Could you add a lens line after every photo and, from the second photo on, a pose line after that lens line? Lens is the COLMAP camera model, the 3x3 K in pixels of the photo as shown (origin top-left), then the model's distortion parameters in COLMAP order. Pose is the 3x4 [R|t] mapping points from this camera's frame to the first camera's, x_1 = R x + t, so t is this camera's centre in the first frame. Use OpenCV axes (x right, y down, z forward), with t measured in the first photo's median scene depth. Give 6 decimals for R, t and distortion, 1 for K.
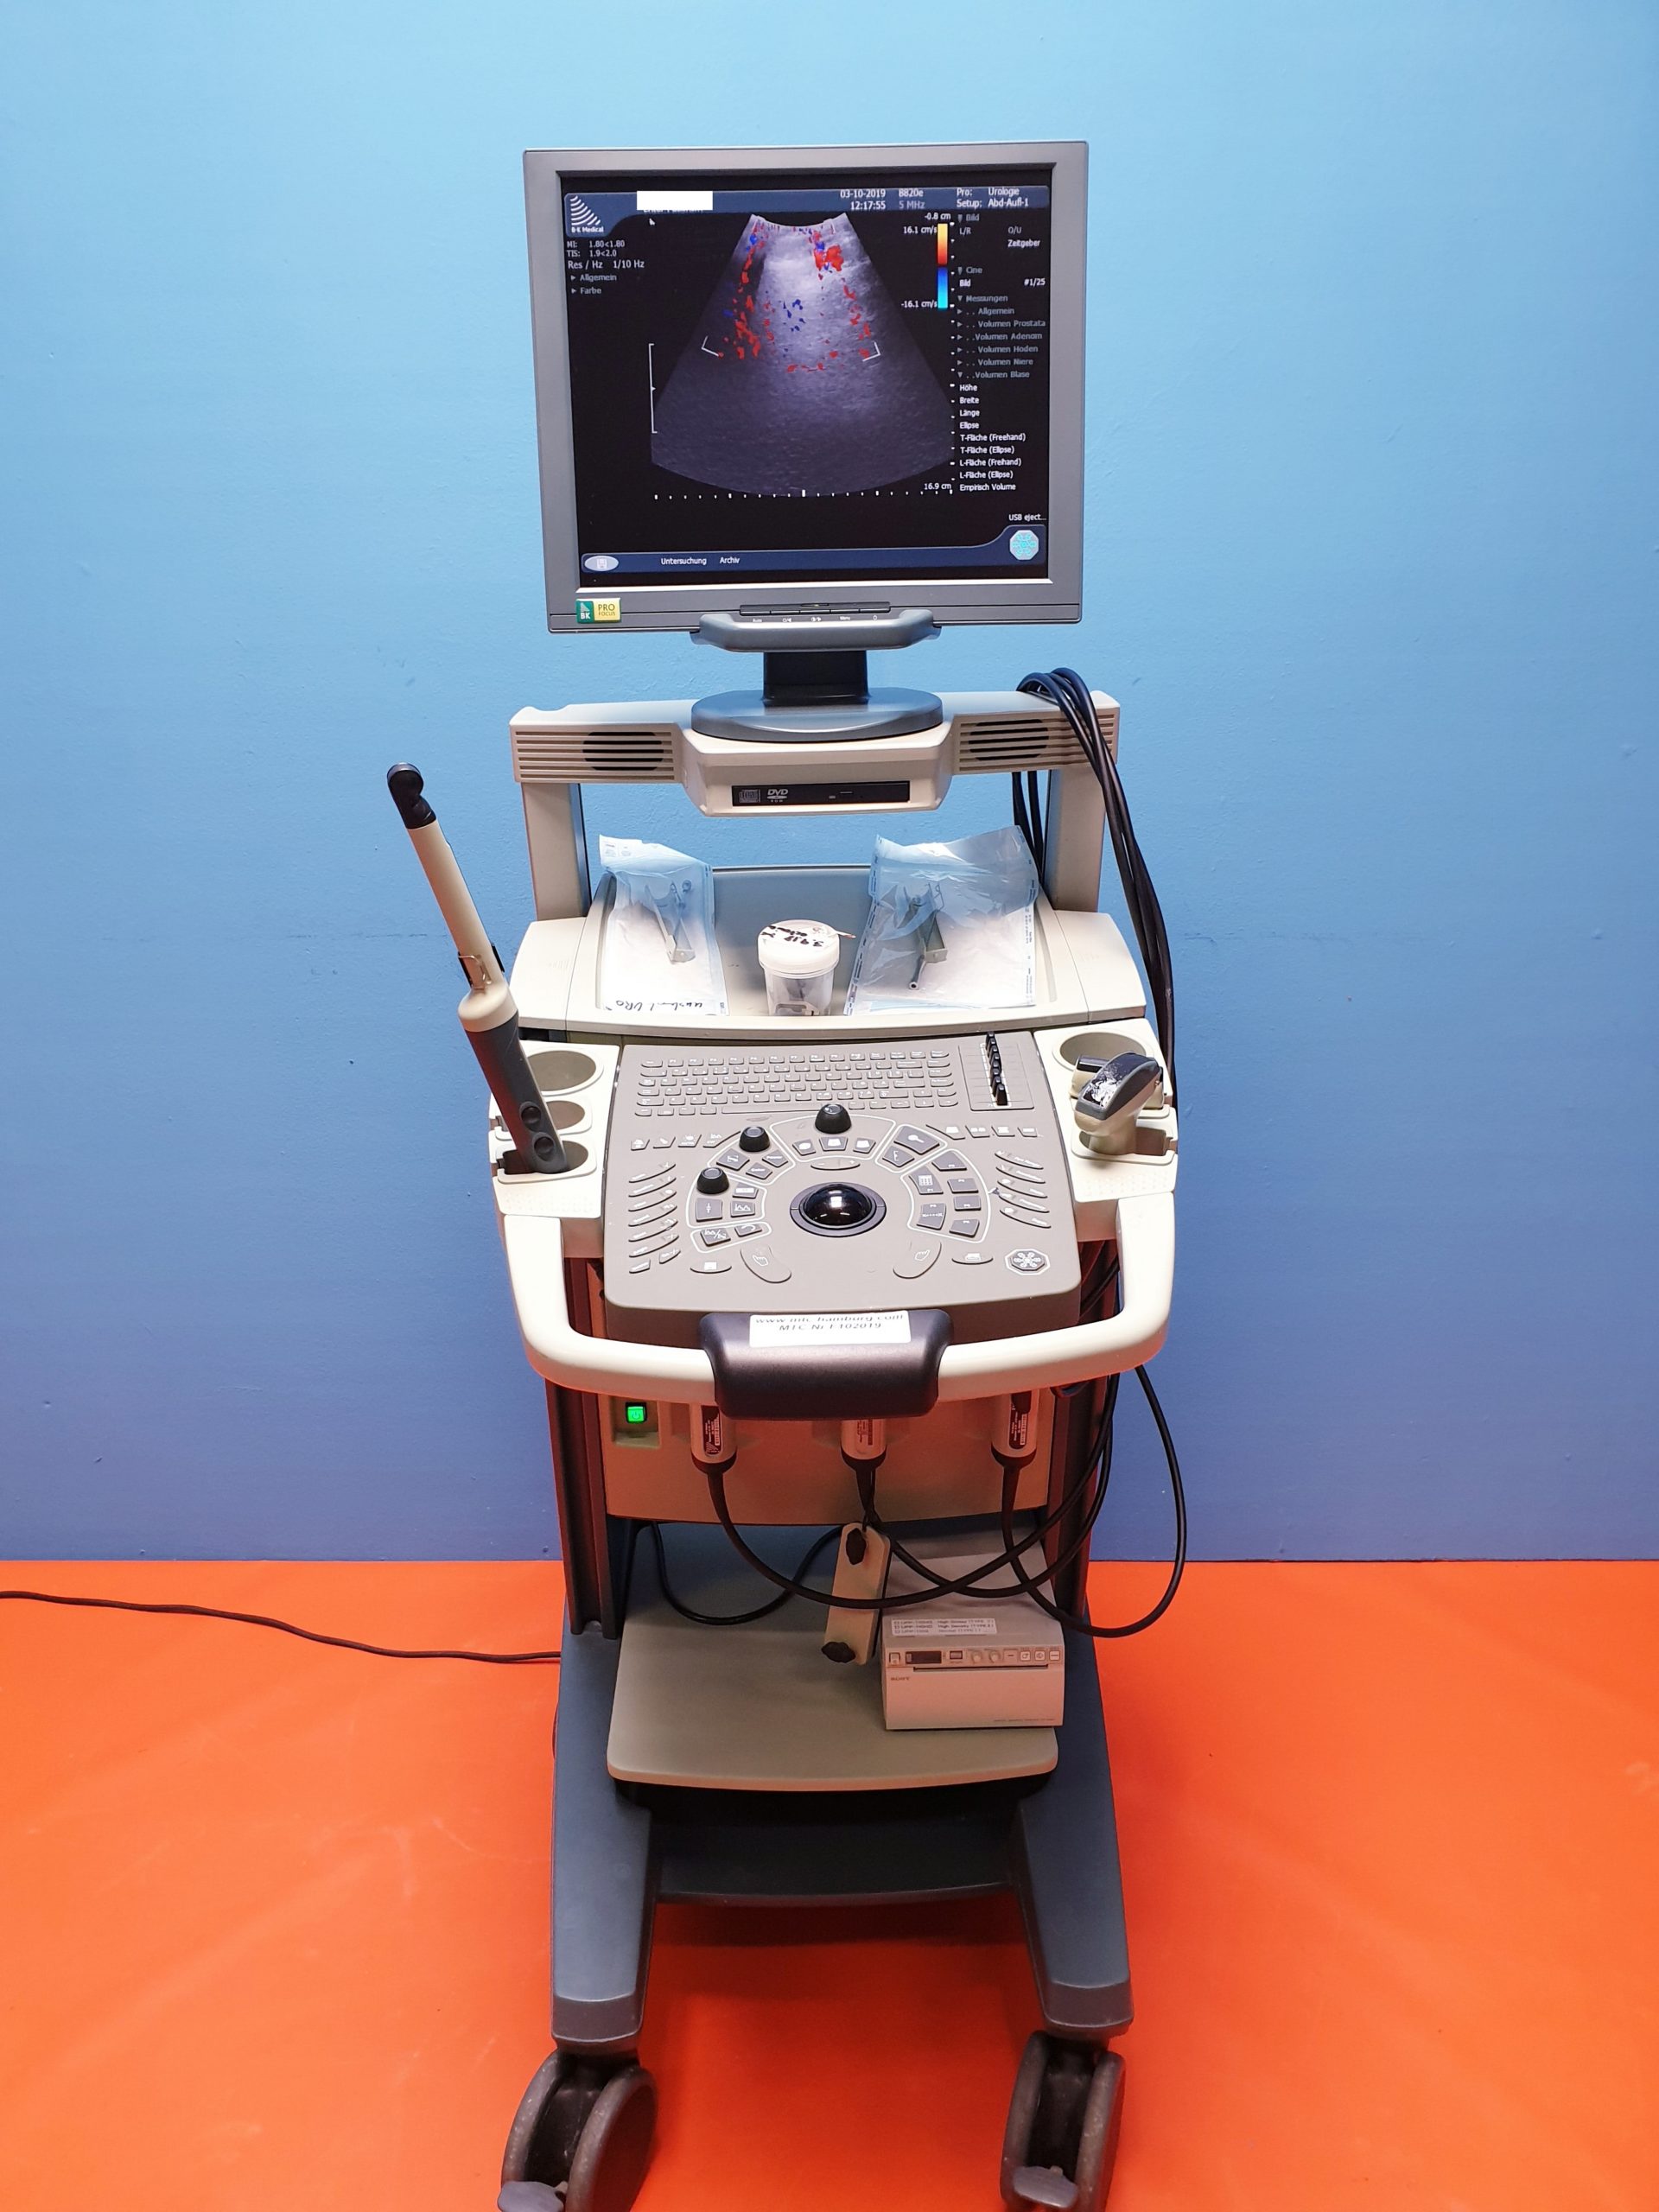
lens RADIAL K [[1683.2, 0, 793.3], [0, 1683.2, 1098.6], [0, 0, 1]] dist [-0.034229, 0.023501]
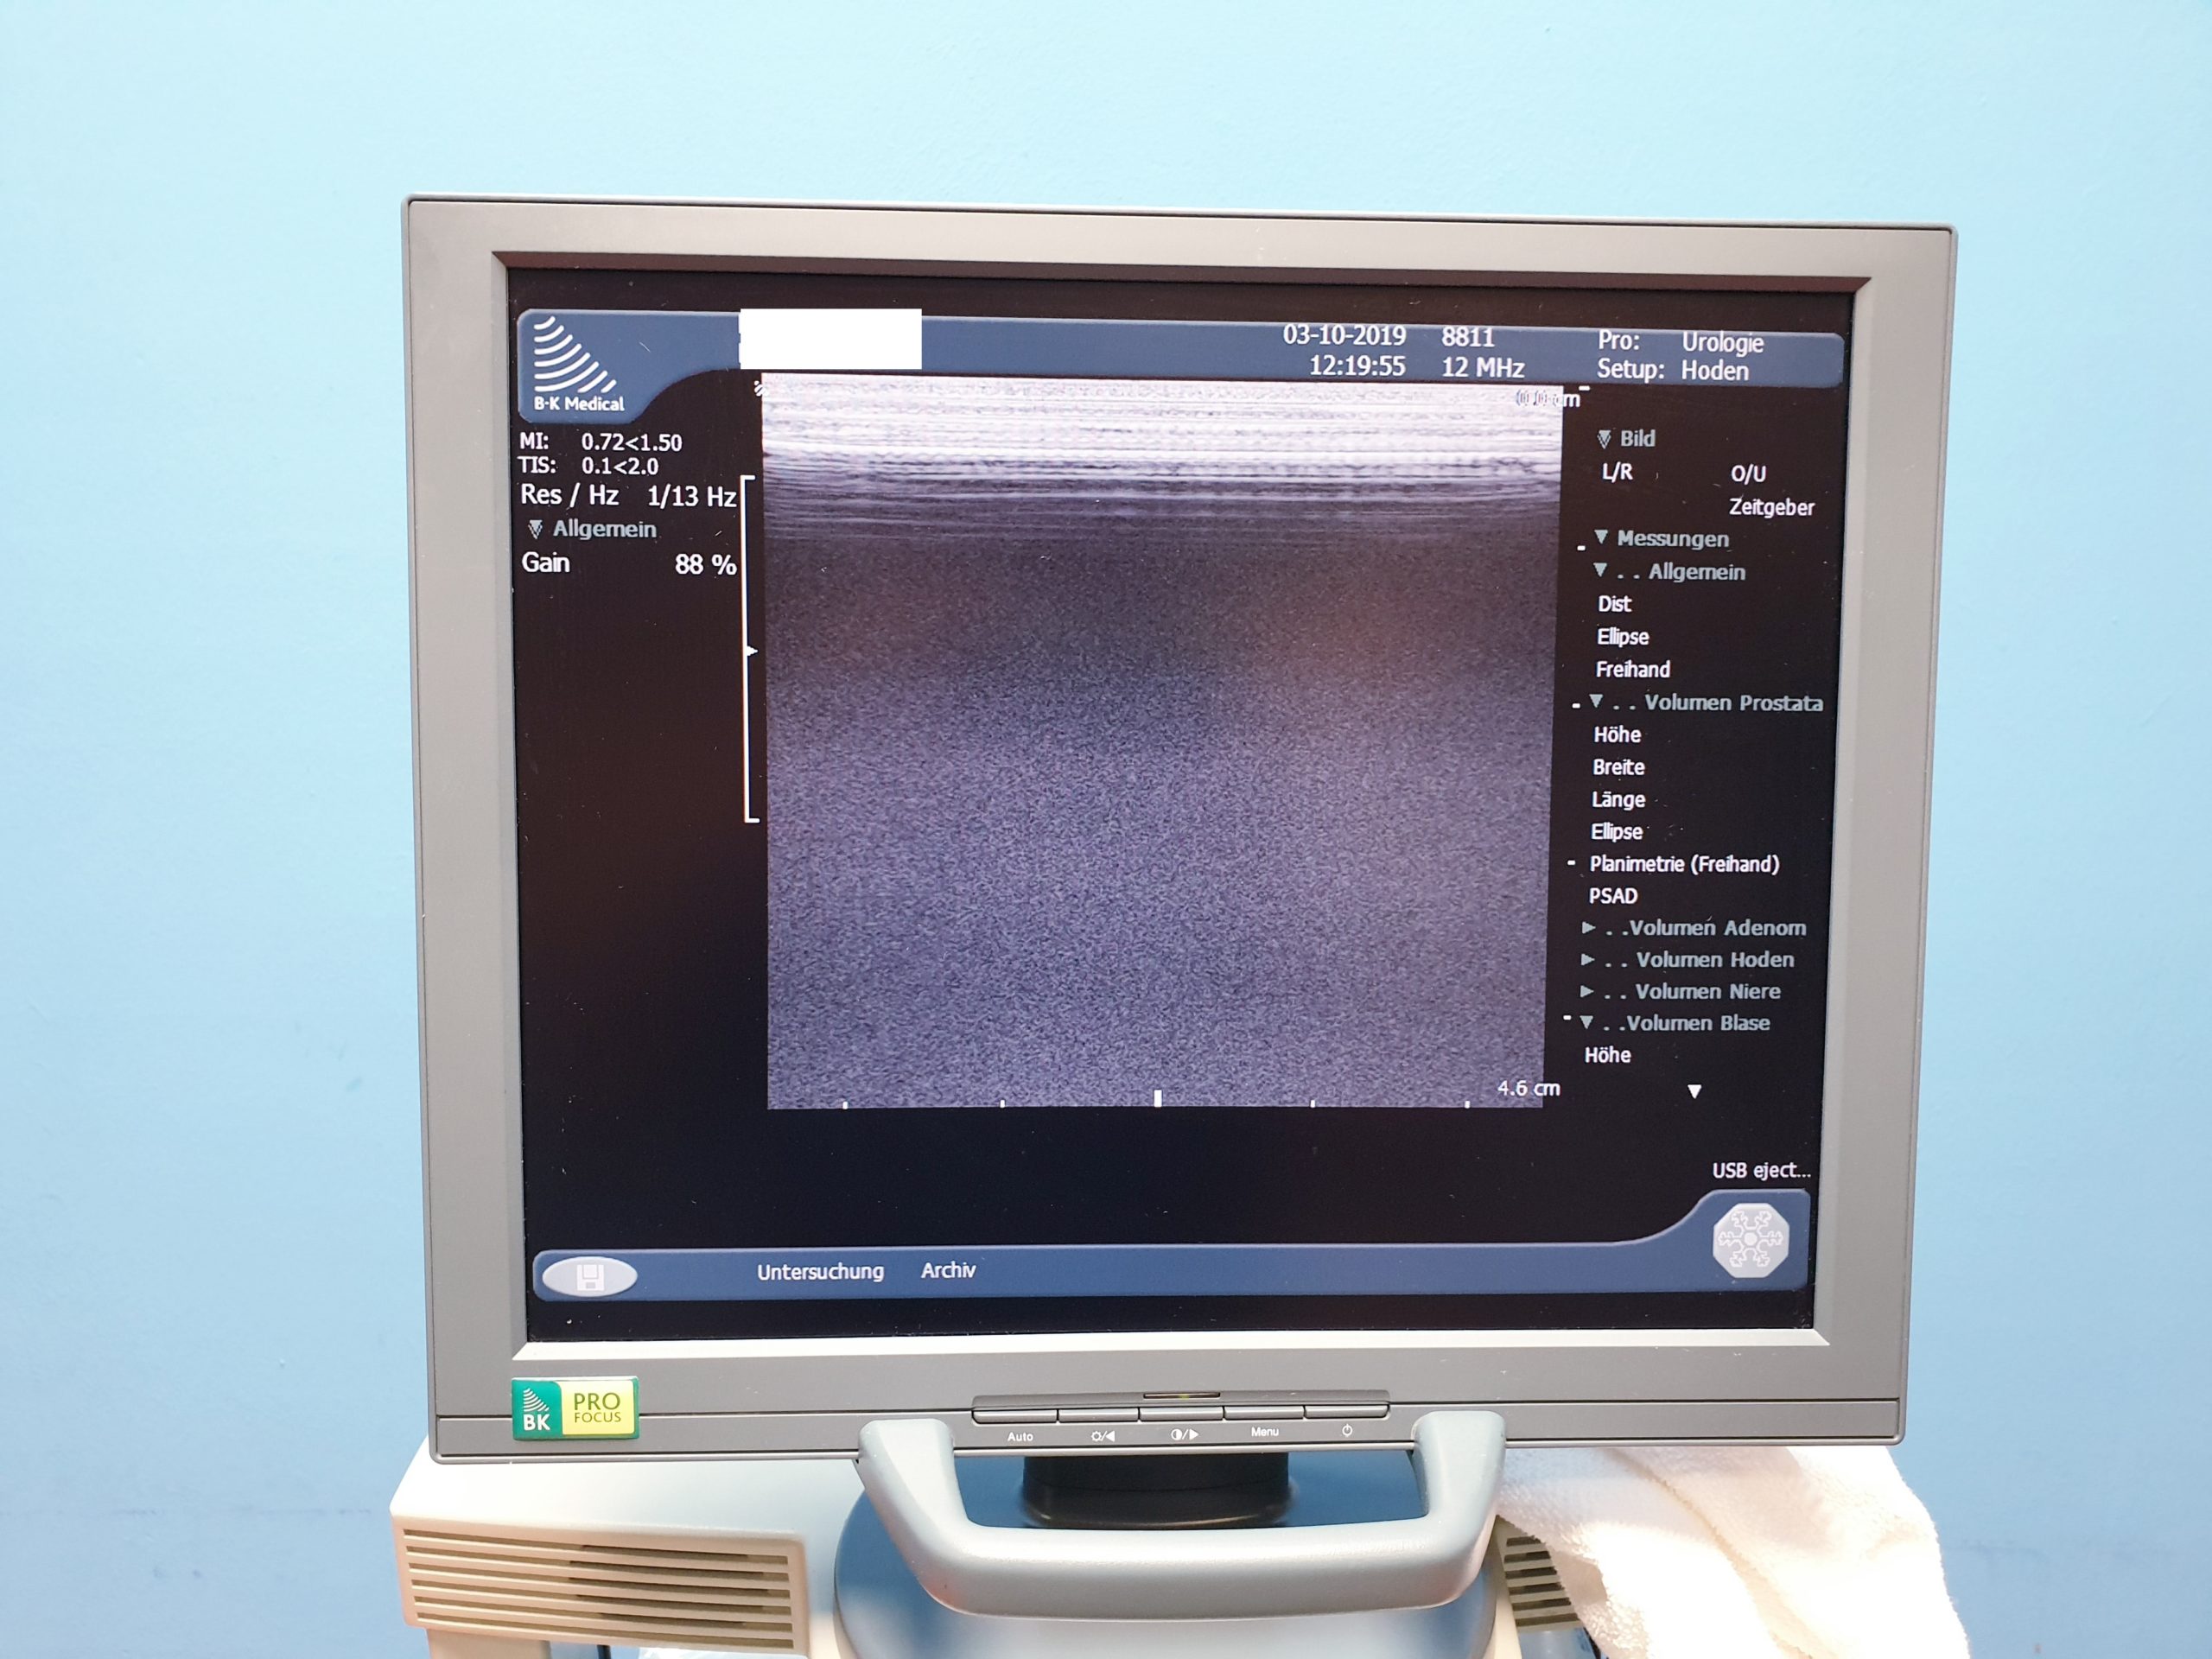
lens RADIAL K [[1683.2, 0, 1027.9], [0, 1683.2, 795.6], [0, 0, 1]] dist [-0.034229, 0.023501]
pose [[0.999314, 0.025087, 0.027252, -0.034641], [-0.019842, 0.983819, -0.178061, -0.372998], [-0.031278, 0.177398, 0.983642, 0.653822]]
